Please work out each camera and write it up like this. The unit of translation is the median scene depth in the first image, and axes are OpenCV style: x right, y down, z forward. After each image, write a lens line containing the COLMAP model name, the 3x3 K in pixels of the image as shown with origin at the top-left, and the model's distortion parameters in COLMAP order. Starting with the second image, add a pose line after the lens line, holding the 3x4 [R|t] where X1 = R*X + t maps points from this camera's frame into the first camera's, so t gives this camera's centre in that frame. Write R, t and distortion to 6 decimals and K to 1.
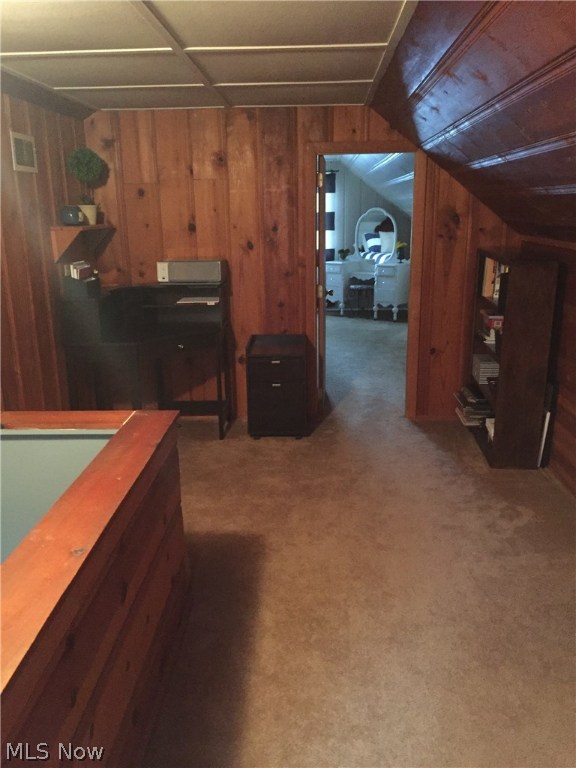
lens RADIAL K [[651.1, 0, 288.0], [0, 651.1, 384.7], [0, 0, 1]] dist [0.062647, -0.079835]
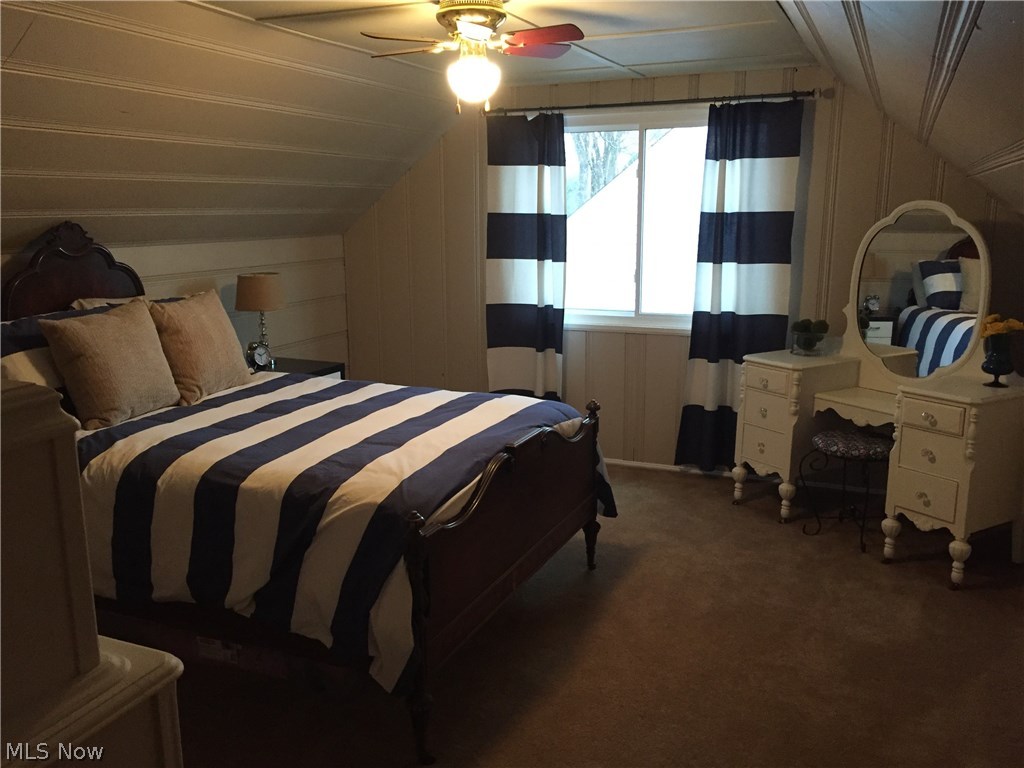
lens RADIAL K [[868.1, 0, 512.6], [0, 868.1, 384.0], [0, 0, 1]] dist [0.062647, -0.079835]
pose [[0.932083, 0.083728, -0.352436, 0.106970], [-0.101783, 0.994260, -0.032978, -0.148713], [0.347652, 0.066610, 0.935255, 0.543303]]
